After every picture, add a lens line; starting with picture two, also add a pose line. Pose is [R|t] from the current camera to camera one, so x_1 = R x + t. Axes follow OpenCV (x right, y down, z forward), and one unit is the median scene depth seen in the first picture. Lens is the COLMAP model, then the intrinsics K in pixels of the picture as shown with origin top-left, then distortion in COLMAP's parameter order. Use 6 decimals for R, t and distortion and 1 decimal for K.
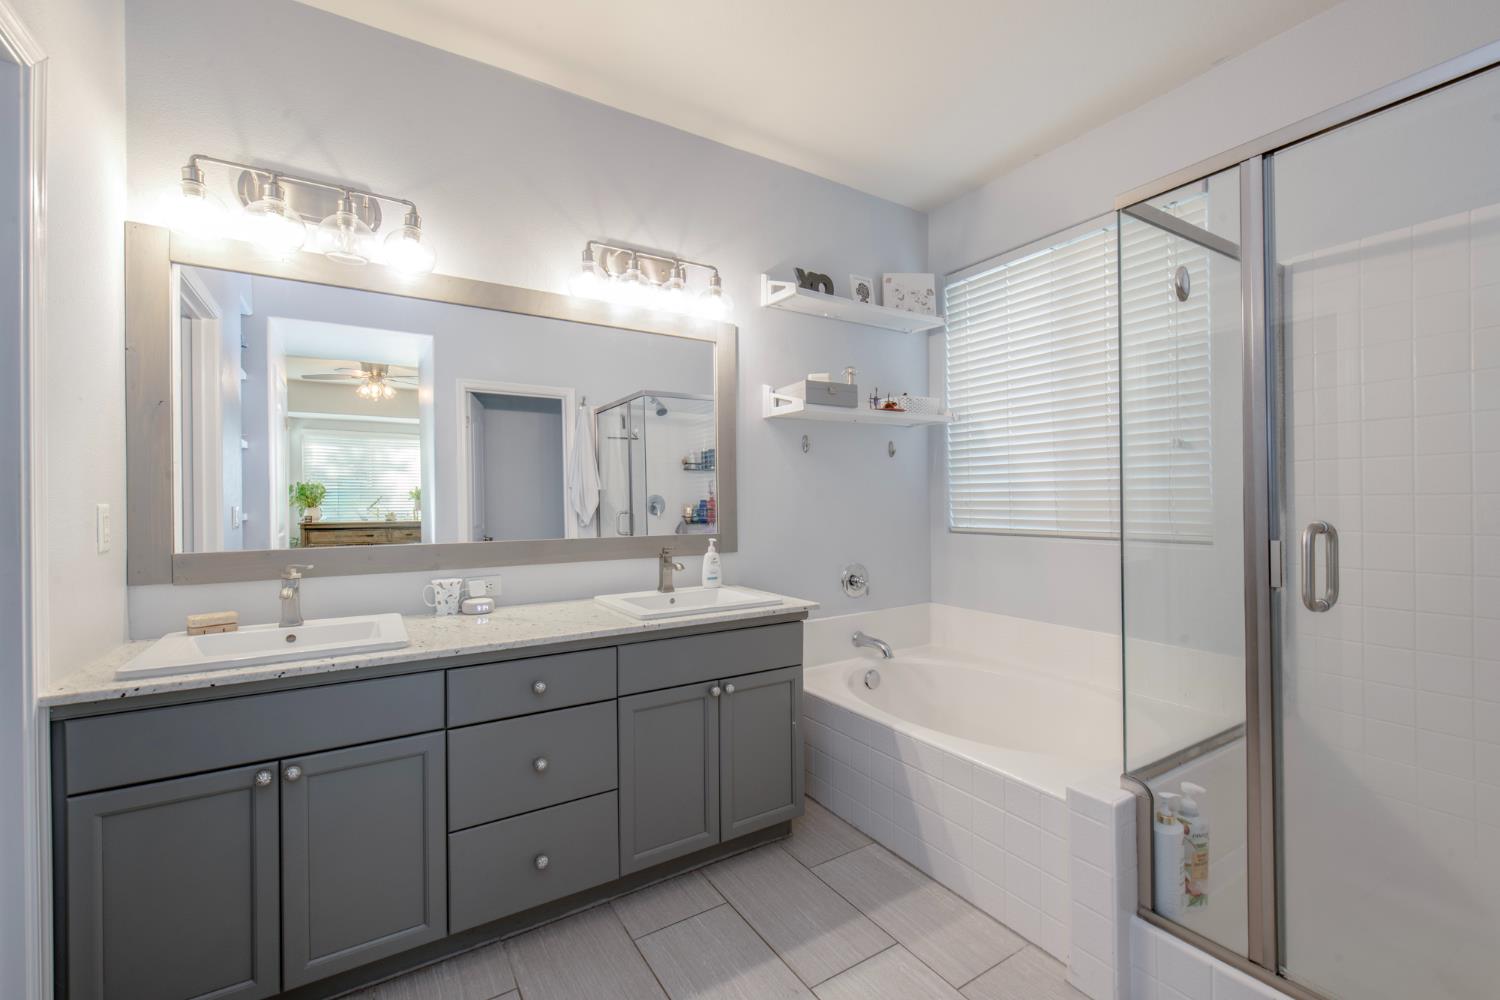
lens RADIAL K [[637.3, 0, 760.0], [0, 637.3, 503.7], [0, 0, 1]] dist [-0.001827, -0.000173]
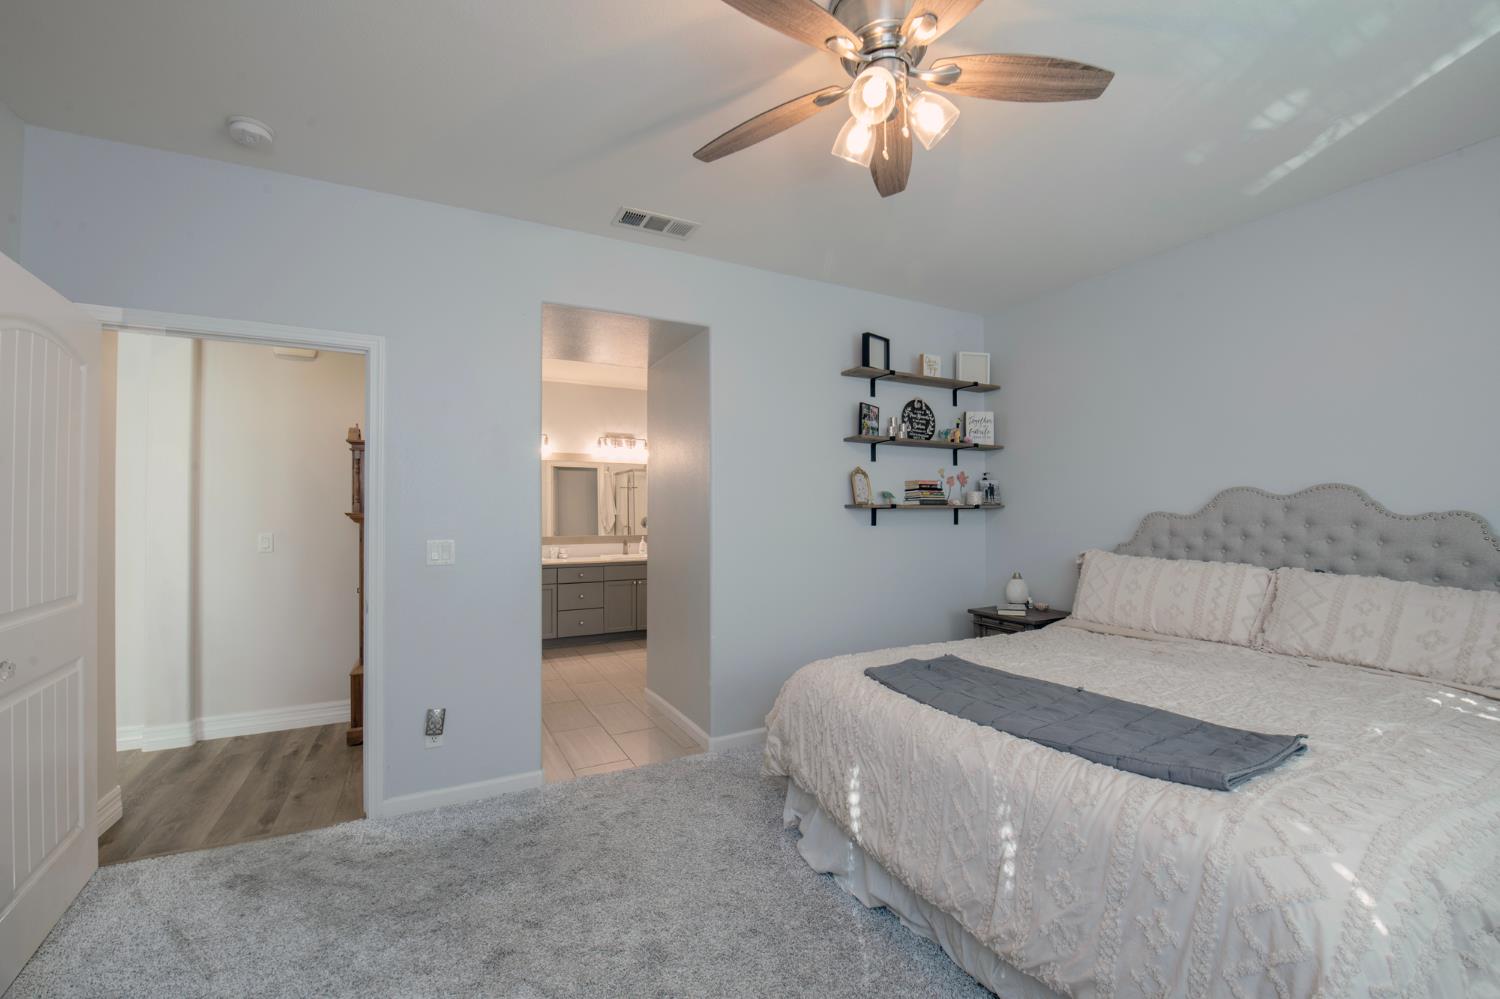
lens RADIAL K [[637.3, 0, 760.0], [0, 637.3, 503.2], [0, 0, 1]] dist [-0.001827, -0.000173]
pose [[0.996707, 0.006339, -0.080835, 0.650431], [-0.007575, 0.999859, -0.014991, -0.053706], [0.080728, 0.015554, 0.996615, -1.723380]]
